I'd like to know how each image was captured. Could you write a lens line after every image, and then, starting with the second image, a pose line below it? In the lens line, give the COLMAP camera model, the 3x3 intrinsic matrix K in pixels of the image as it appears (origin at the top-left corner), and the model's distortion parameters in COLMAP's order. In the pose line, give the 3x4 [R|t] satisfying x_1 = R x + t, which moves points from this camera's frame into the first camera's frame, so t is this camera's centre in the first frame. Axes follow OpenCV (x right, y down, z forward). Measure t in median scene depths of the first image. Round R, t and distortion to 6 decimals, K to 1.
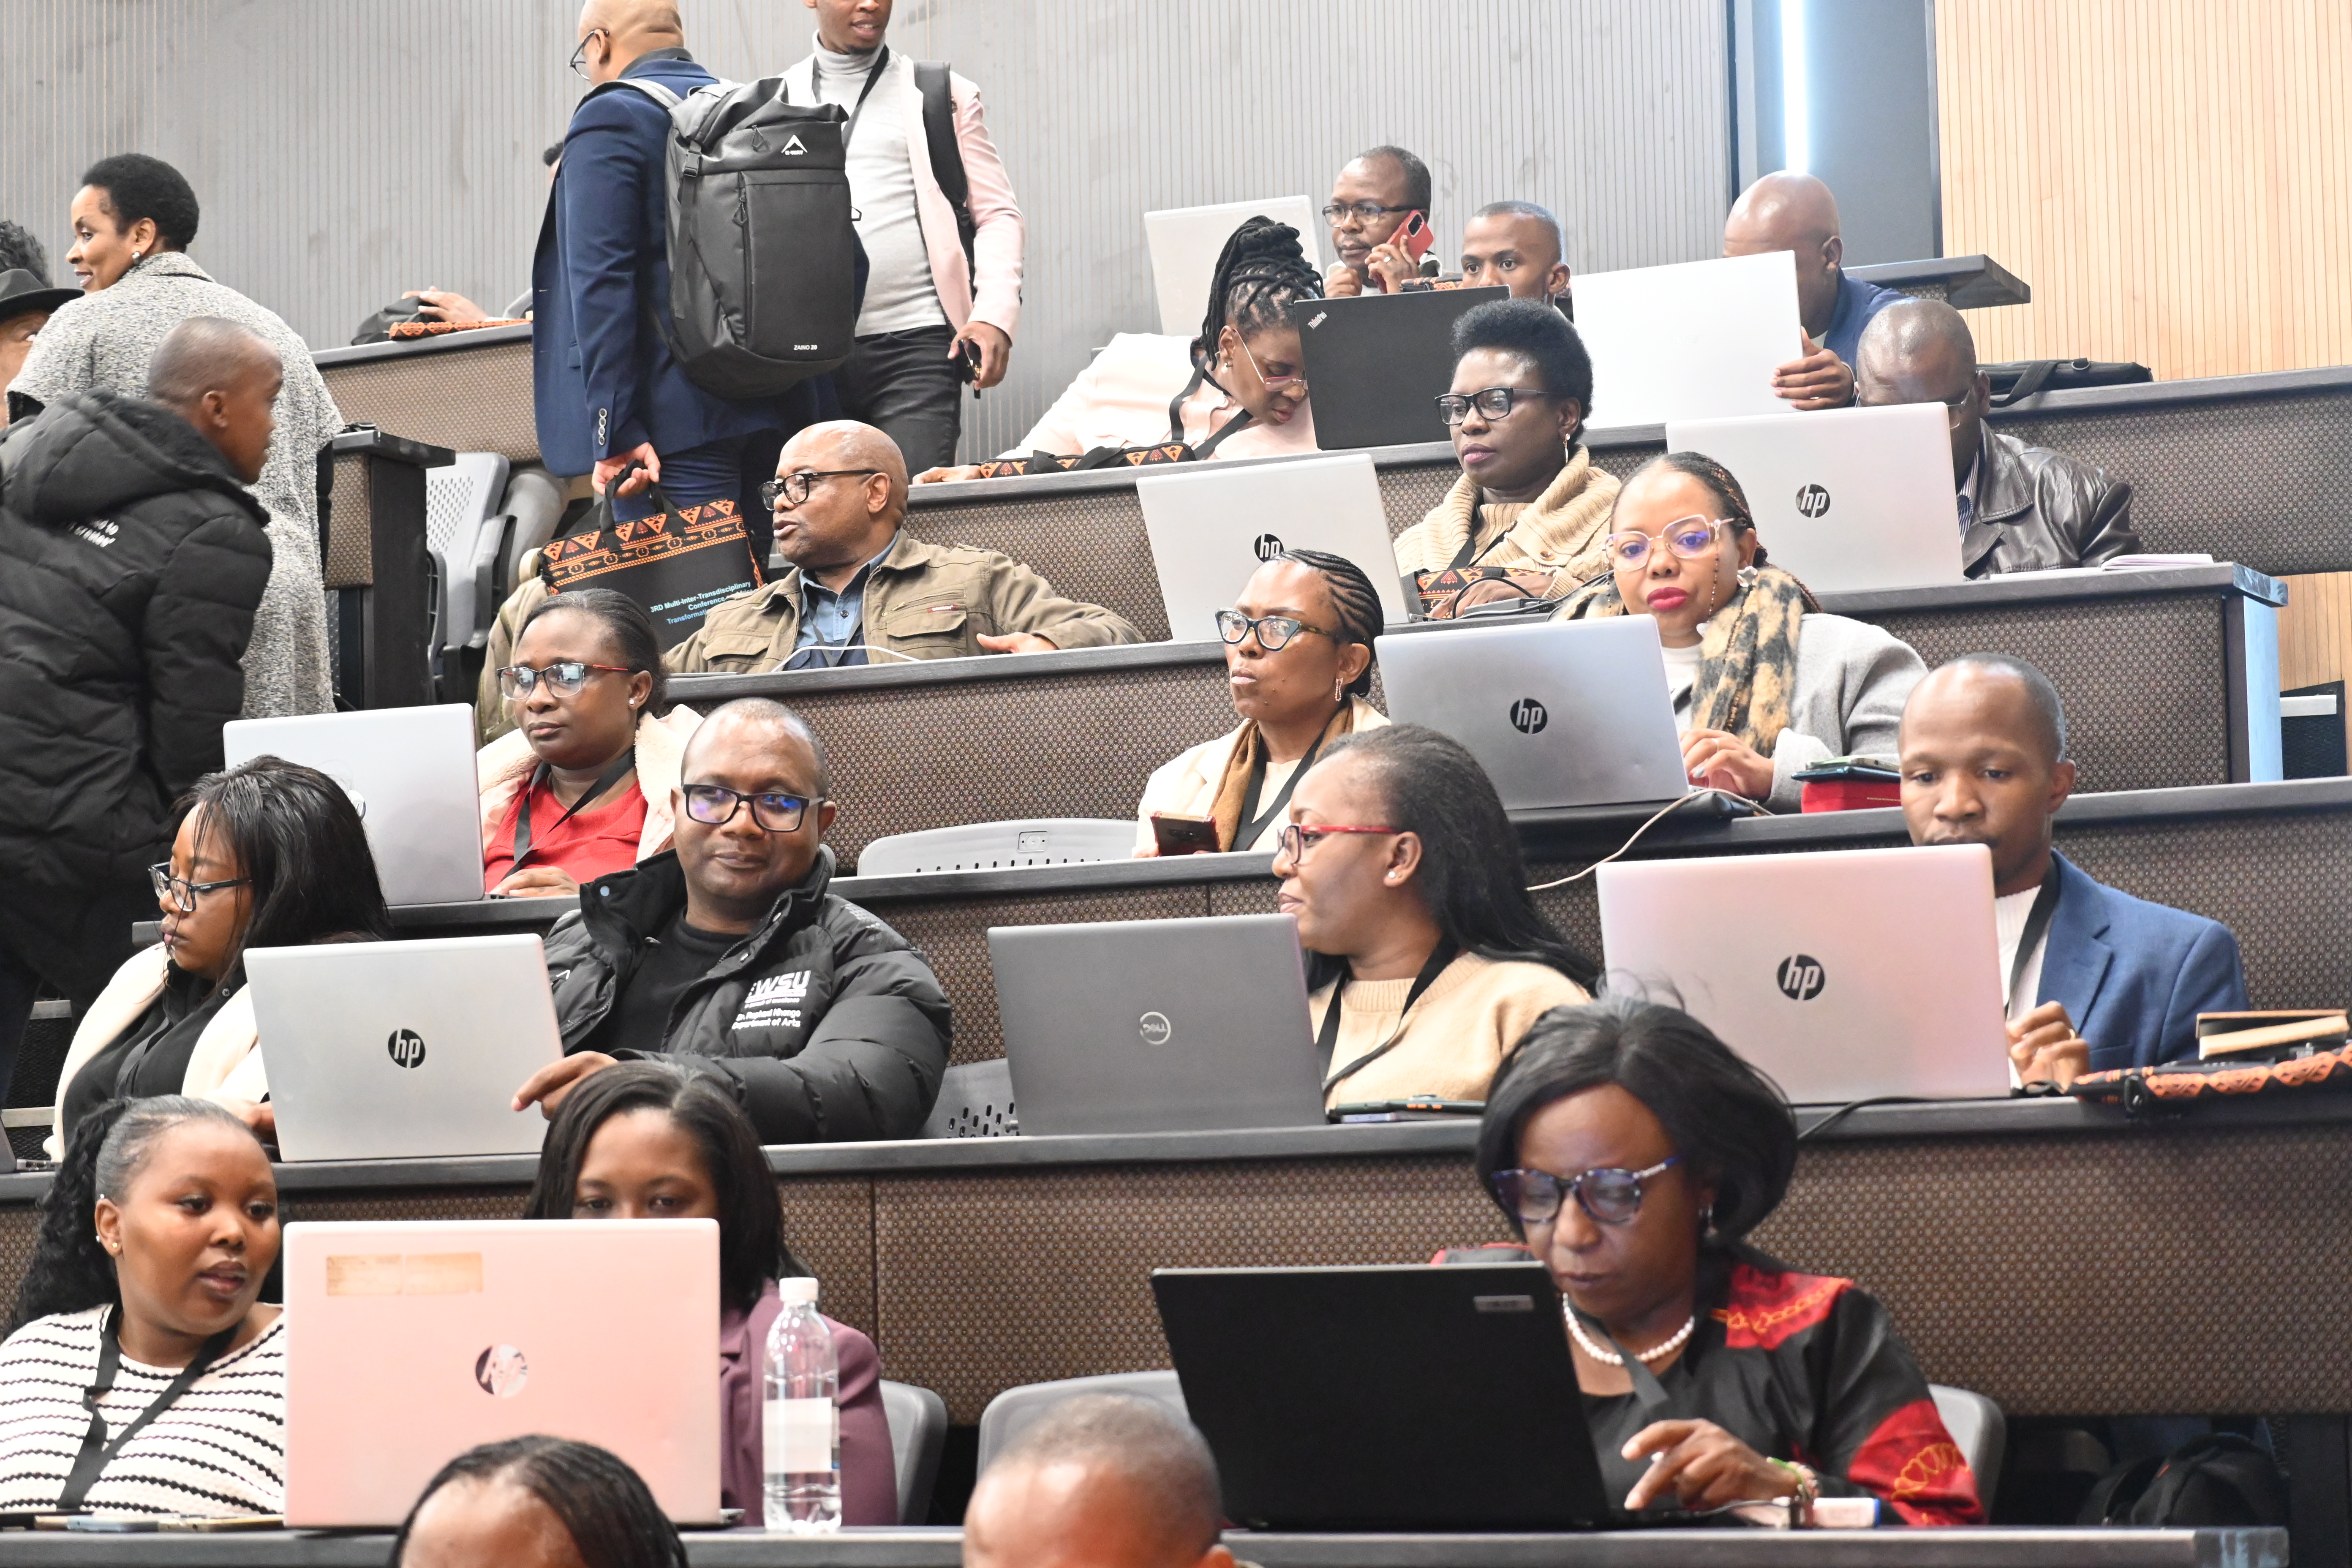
lens RADIAL K [[5148.7, 0, 1176.0], [0, 5148.7, 784.0], [0, 0, 1]] dist [-0.002214, 0.012871]
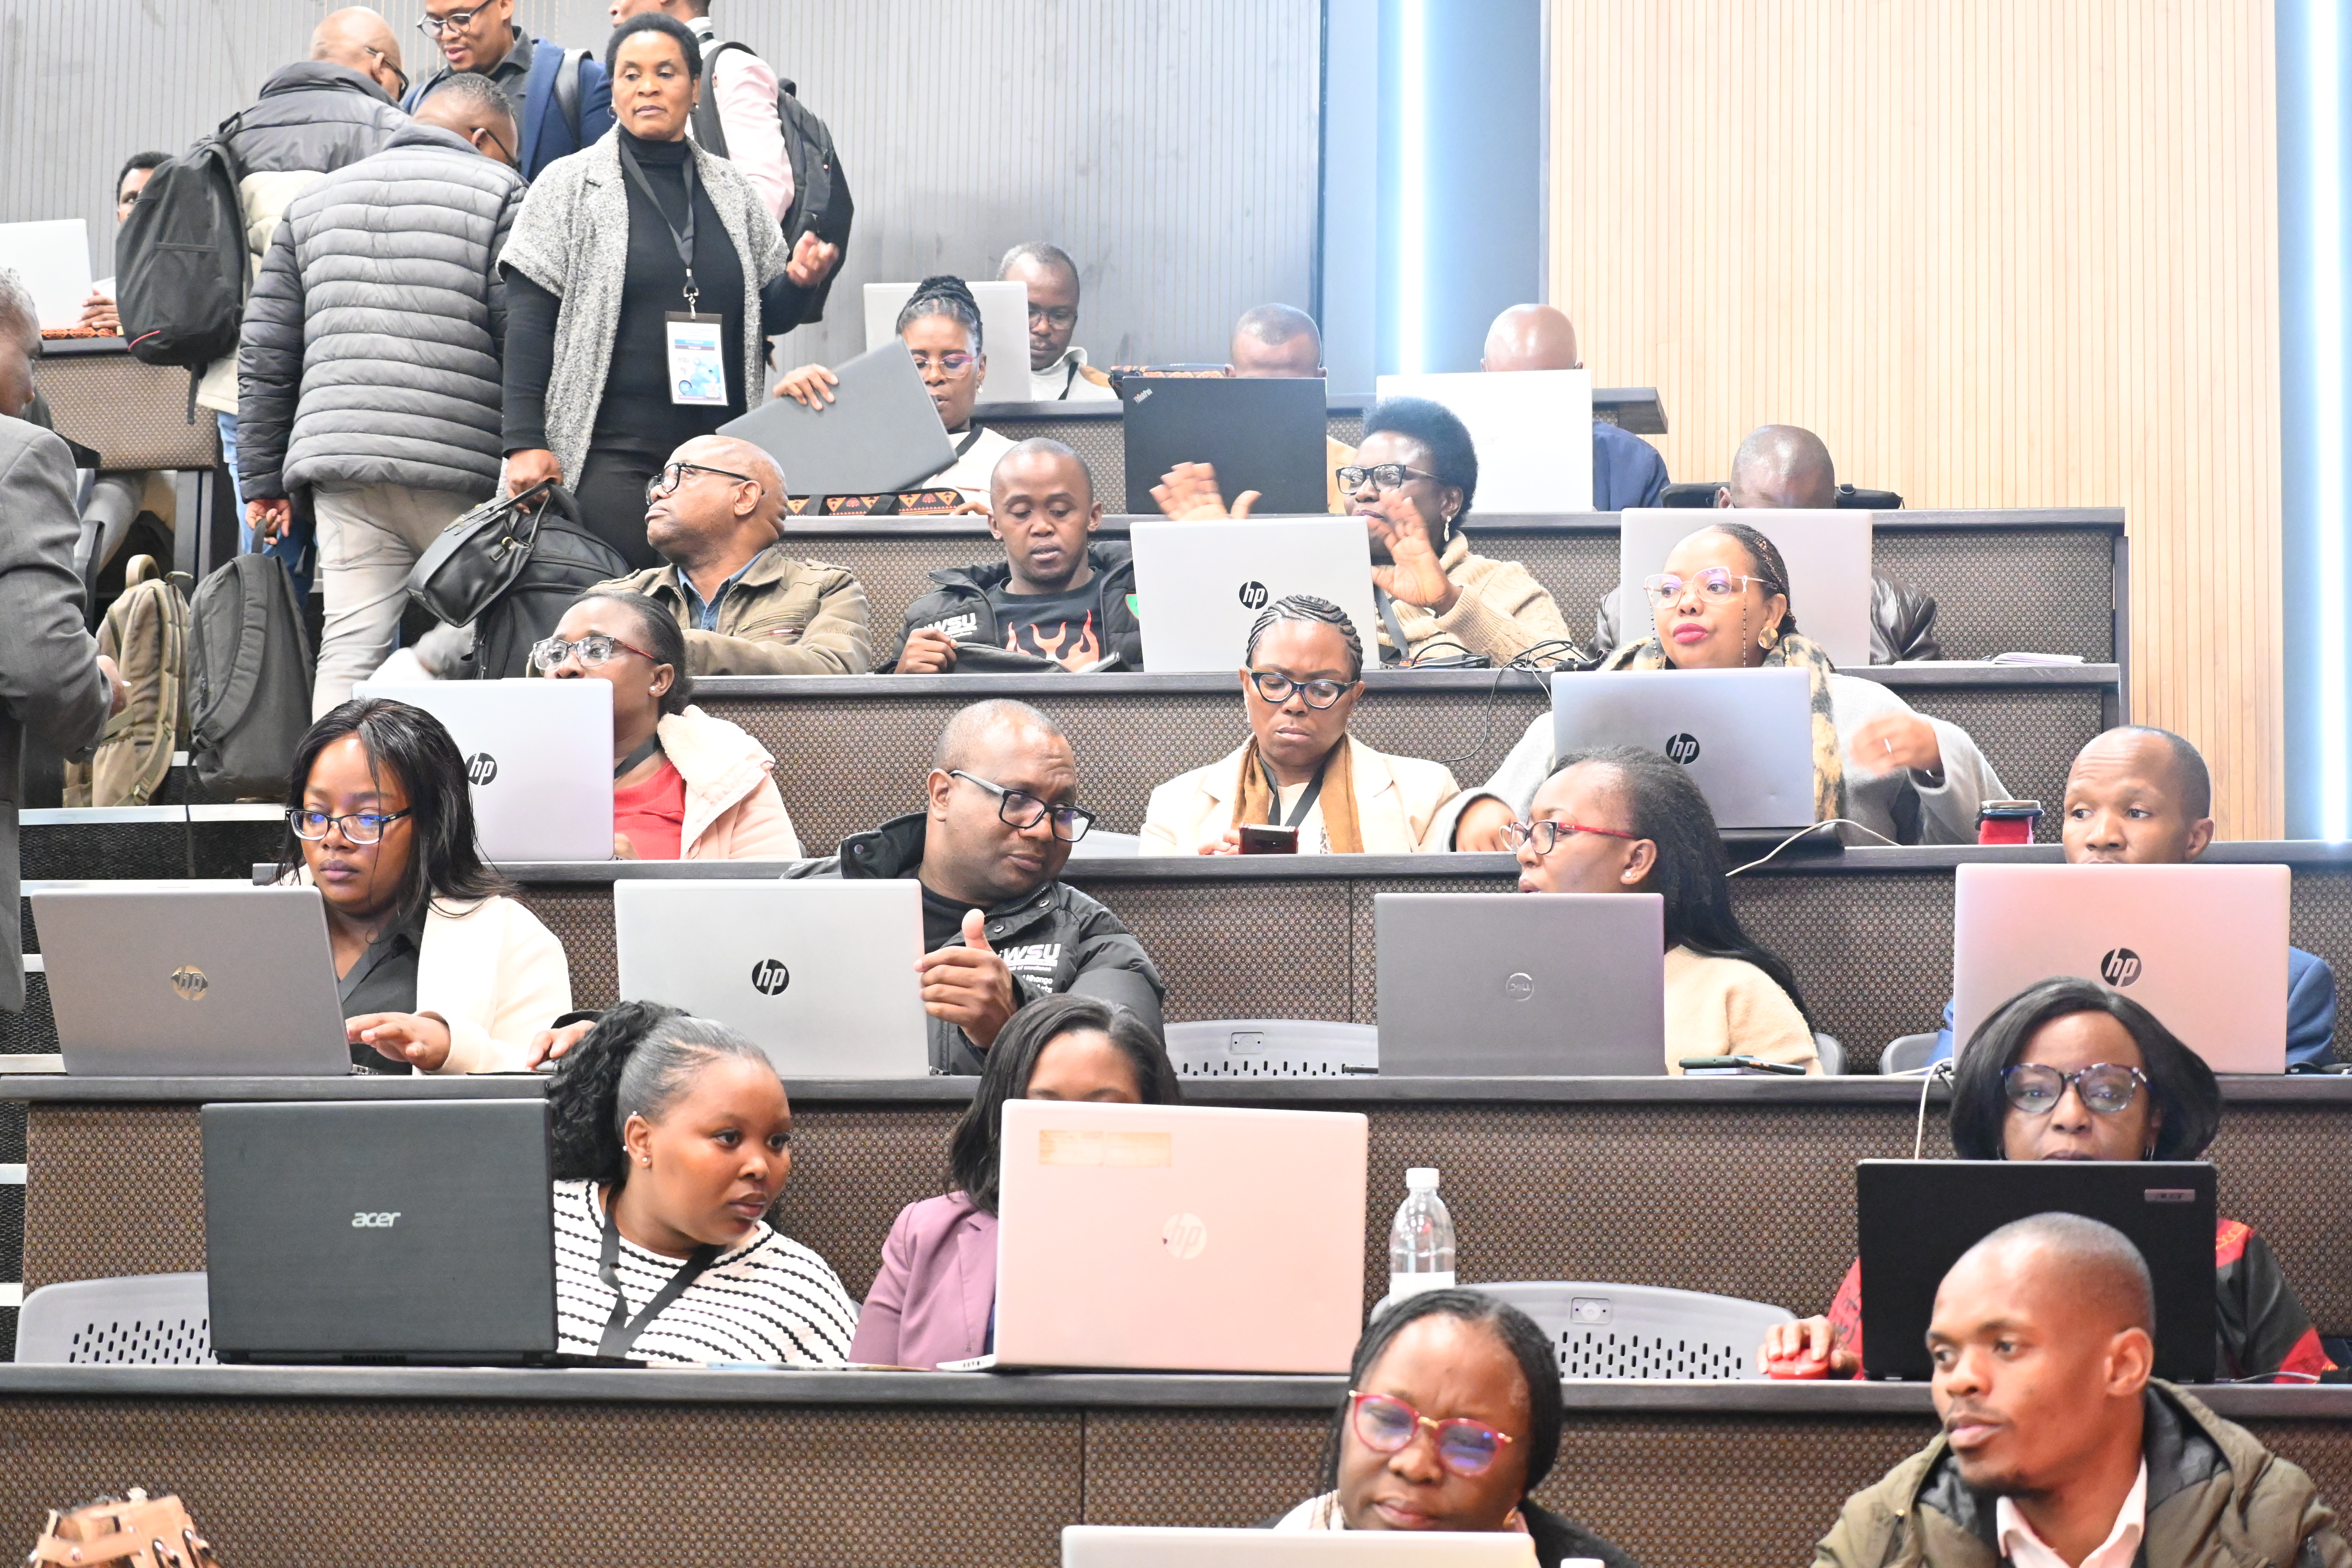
lens RADIAL K [[5148.7, 0, 1176.0], [0, 5148.7, 784.0], [0, 0, 1]] dist [-0.002214, 0.012871]
pose [[0.965335, 0.064378, 0.252951, -0.376473], [-0.058161, 0.997795, -0.031987, 0.043523], [-0.254452, 0.016167, 0.966950, -0.102716]]
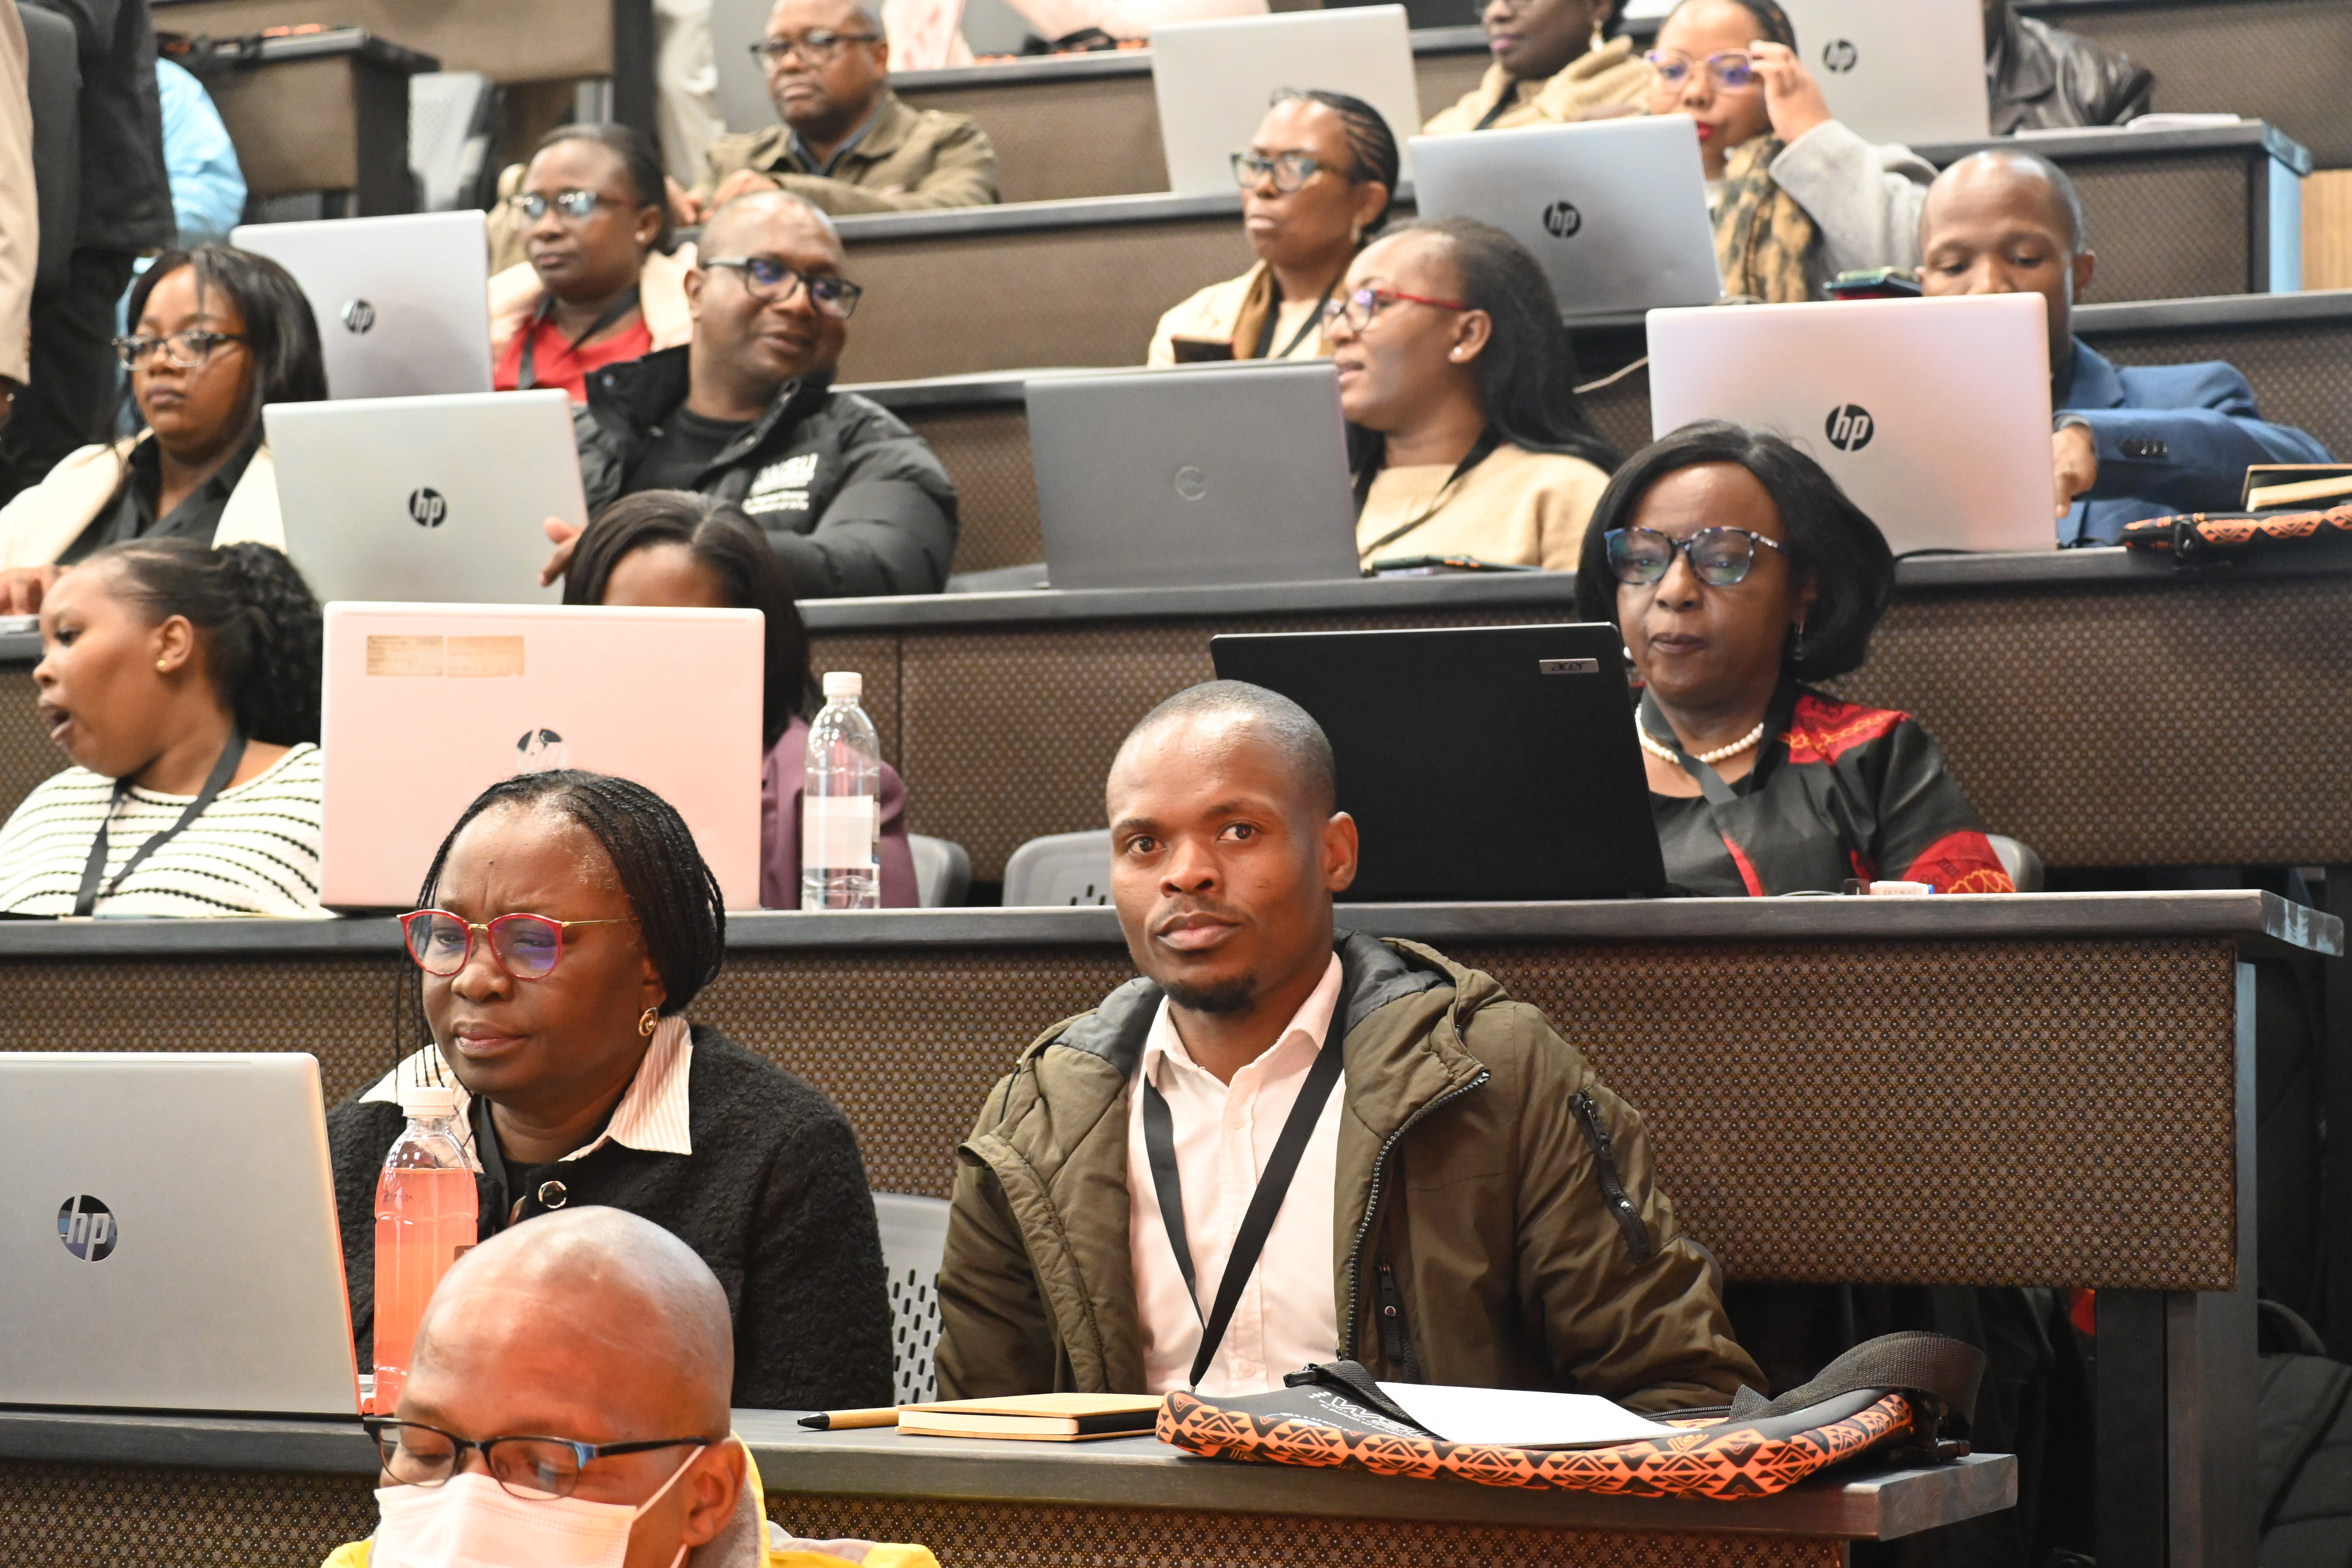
lens RADIAL K [[5148.7, 0, 1176.0], [0, 5148.7, 784.0], [0, 0, 1]] dist [-0.002214, 0.012871]
pose [[0.999468, 0.028077, 0.016566, -0.021917], [-0.028652, 0.998956, 0.035567, 0.070428], [-0.015550, -0.036023, 0.999230, 0.005205]]
